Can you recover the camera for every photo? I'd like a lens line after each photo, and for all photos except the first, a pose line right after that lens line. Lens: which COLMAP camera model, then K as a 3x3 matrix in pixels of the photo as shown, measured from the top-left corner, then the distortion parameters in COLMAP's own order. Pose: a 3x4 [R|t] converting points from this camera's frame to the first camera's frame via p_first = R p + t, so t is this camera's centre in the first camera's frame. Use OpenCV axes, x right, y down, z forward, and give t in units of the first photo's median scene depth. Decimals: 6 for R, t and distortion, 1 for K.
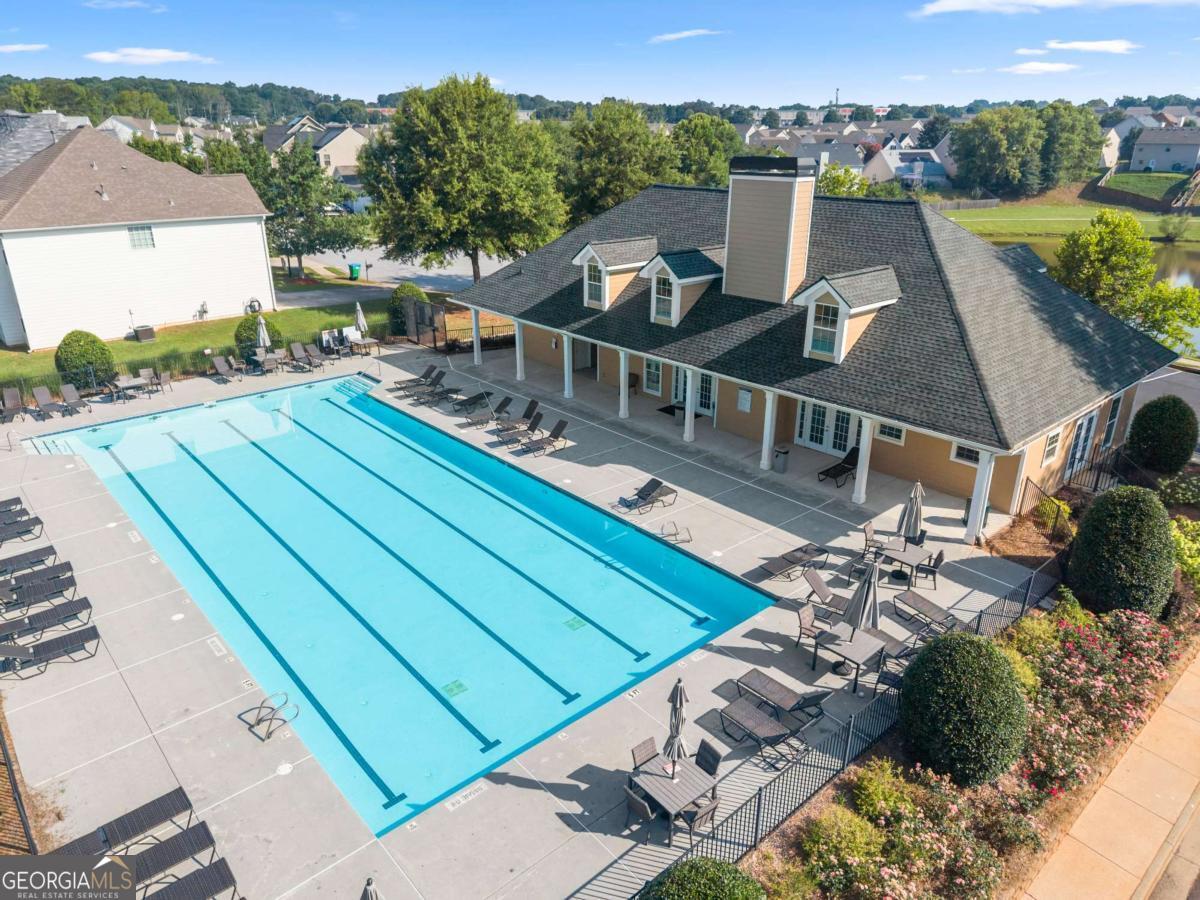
lens RADIAL K [[814.9, 0, 600.0], [0, 814.9, 450.0], [0, 0, 1]] dist [0.015396, -0.003935]
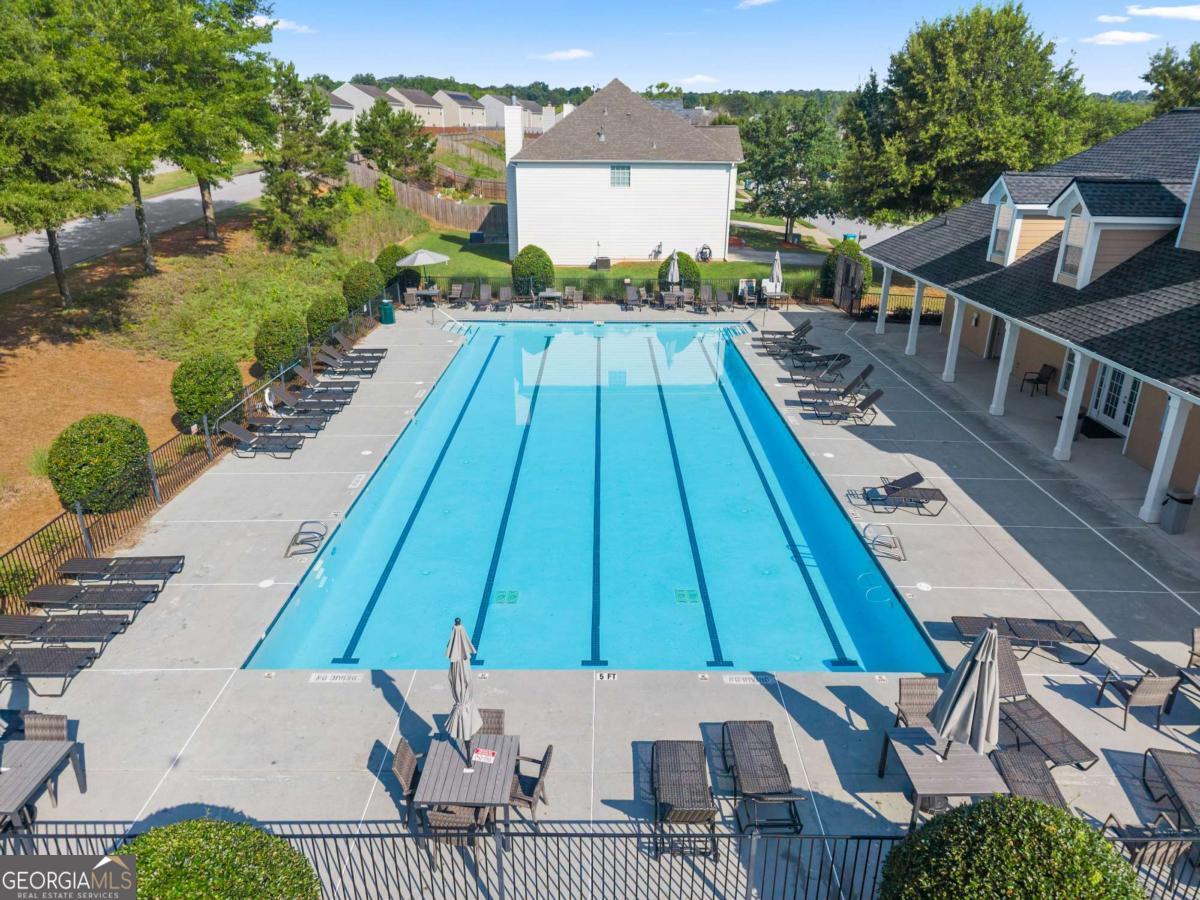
lens RADIAL K [[814.9, 0, 600.0], [0, 814.9, 450.0], [0, 0, 1]] dist [0.015396, -0.003935]
pose [[0.743950, 0.241603, -0.623030, 0.328218], [-0.253262, 0.964737, 0.071697, 0.038838], [0.618382, 0.104450, 0.778905, 0.302089]]
